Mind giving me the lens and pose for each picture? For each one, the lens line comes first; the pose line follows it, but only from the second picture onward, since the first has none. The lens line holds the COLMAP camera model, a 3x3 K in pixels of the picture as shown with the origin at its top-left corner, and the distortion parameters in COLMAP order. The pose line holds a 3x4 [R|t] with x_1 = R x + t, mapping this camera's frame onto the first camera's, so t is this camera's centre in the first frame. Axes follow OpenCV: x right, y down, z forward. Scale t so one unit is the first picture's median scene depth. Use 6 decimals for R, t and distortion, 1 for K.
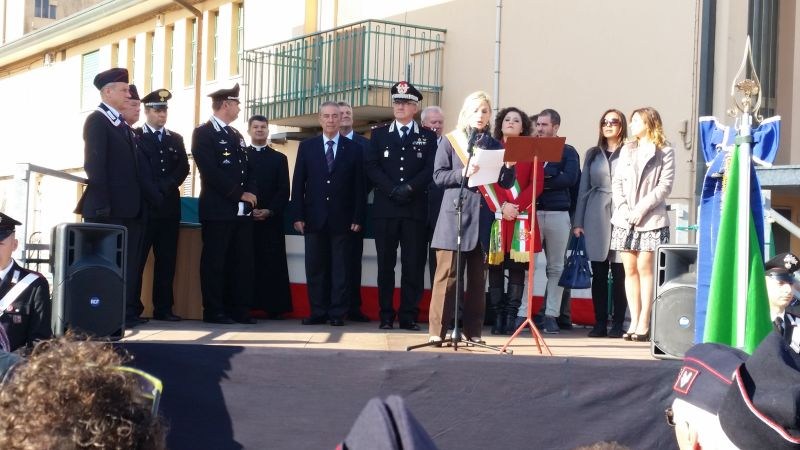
lens RADIAL K [[1296.4, 0, 402.1], [0, 1296.4, 220.1], [0, 0, 1]] dist [0.105007, 0.033646]
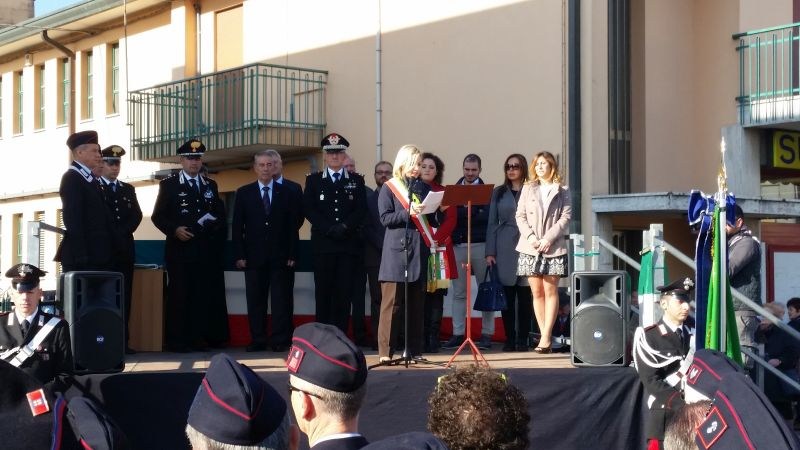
lens RADIAL K [[1303.9, 0, 394.0], [0, 1303.9, 221.3], [0, 0, 1]] dist [0.104104, 0.017273]
pose [[0.992286, -0.031248, 0.119963, -0.082887], [0.033035, 0.999370, -0.012935, -0.013272], [-0.119483, 0.016798, 0.992694, -0.134569]]
